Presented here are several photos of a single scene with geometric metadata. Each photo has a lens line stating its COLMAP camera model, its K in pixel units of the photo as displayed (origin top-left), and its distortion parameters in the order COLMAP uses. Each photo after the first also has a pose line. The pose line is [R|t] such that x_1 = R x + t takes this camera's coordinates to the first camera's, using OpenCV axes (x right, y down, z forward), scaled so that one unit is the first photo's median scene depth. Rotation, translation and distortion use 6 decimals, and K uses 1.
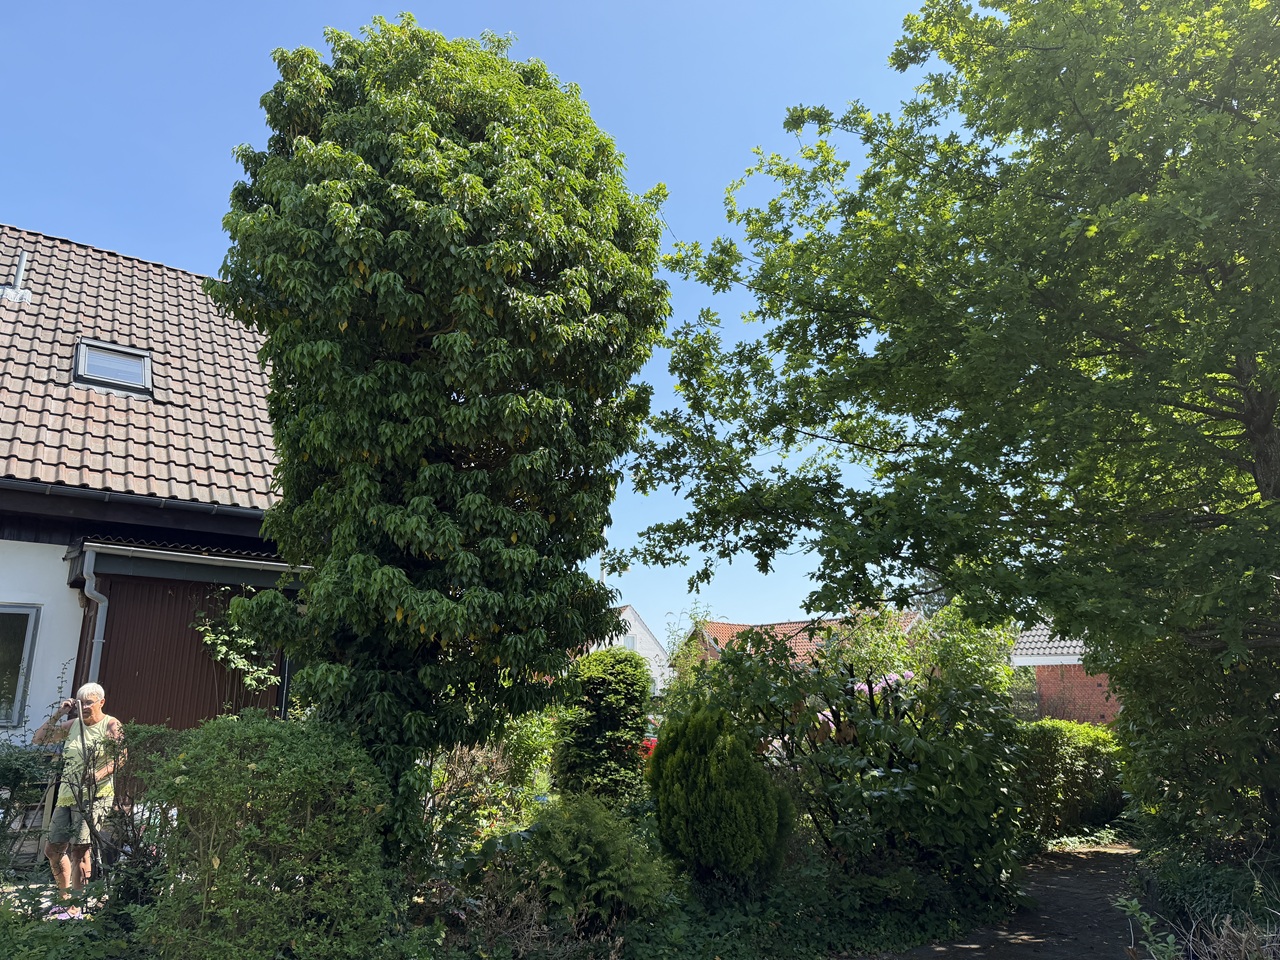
lens RADIAL K [[895.0, 0, 640.0], [0, 895.0, 480.0], [0, 0, 1]] dist [0.005135, 0.002835]
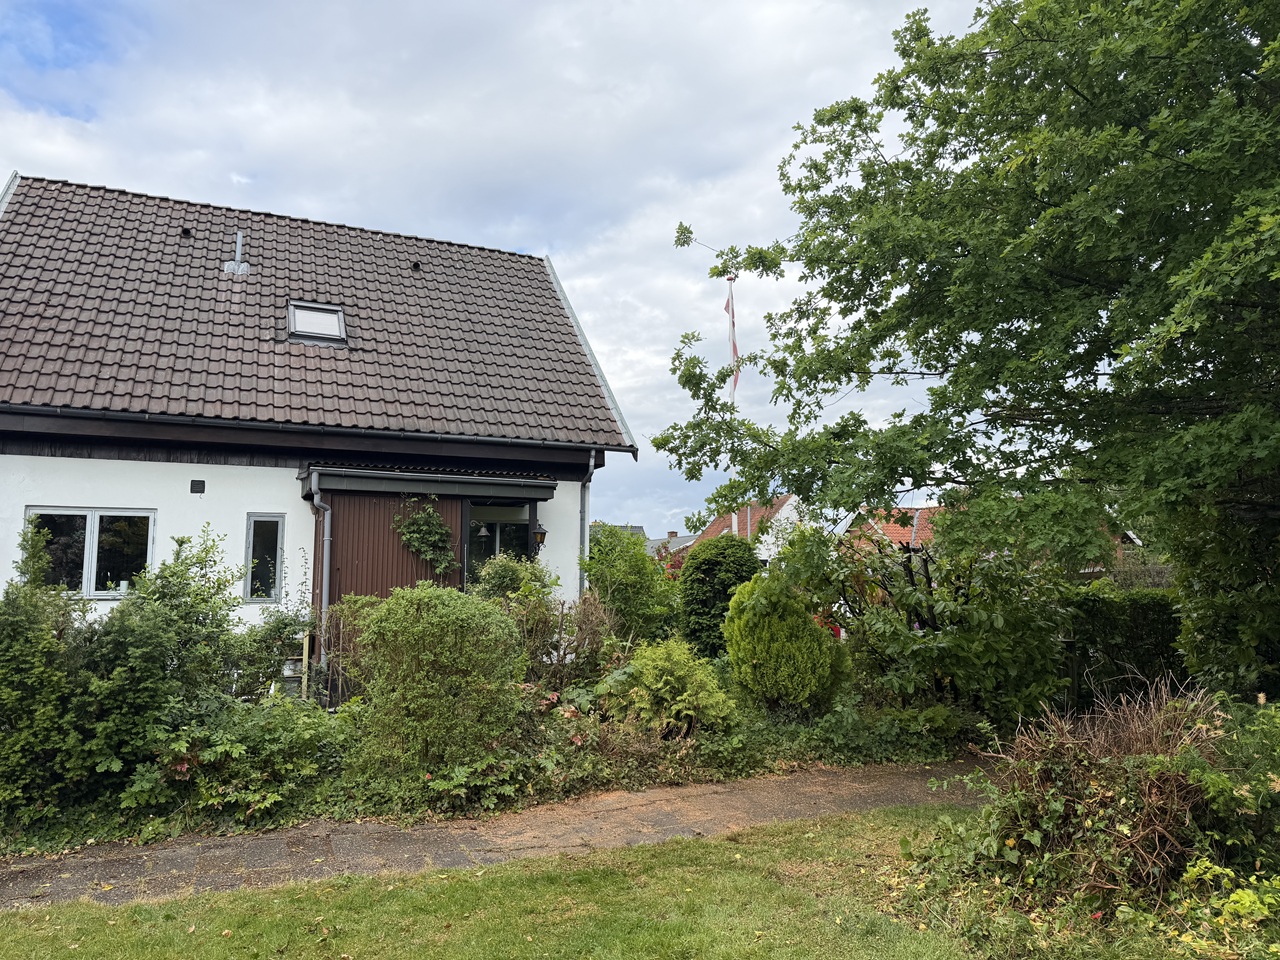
lens RADIAL K [[881.7, 0, 640.0], [0, 881.7, 480.0], [0, 0, 1]] dist [0.065015, 0.000321]
pose [[0.979235, -0.035990, -0.199509, 0.125419], [0.059608, 0.991729, 0.113672, -0.031639], [0.193768, -0.123204, 0.973280, -0.196308]]
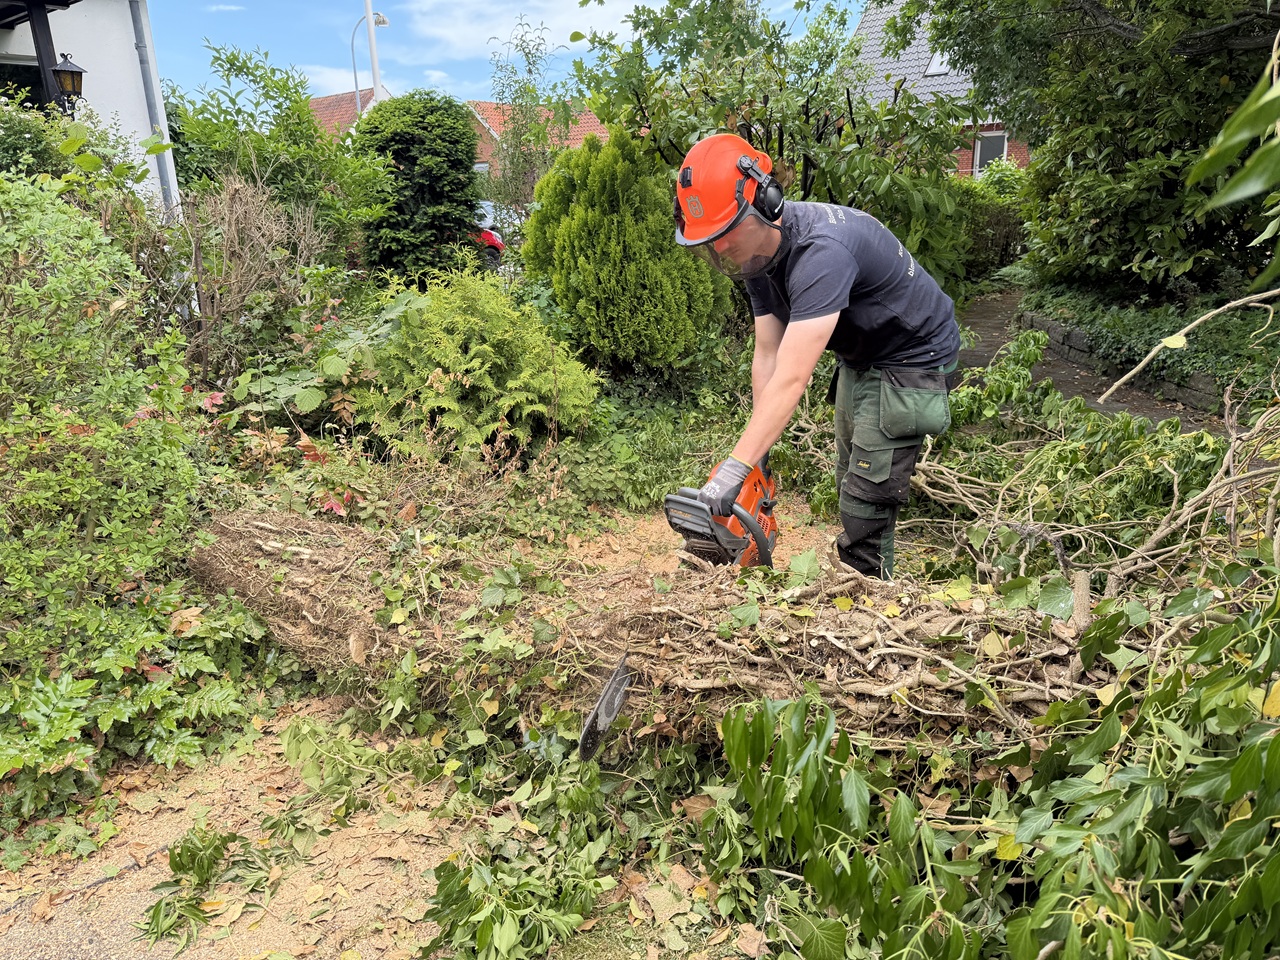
lens RADIAL K [[895.0, 0, 640.0], [0, 895.0, 480.0], [0, 0, 1]] dist [0.005135, 0.002835]
pose [[0.967188, -0.114649, 0.226722, -0.078065], [-0.019320, 0.856617, 0.515591, 0.106674], [-0.253326, -0.503054, 0.826294, 0.267476]]
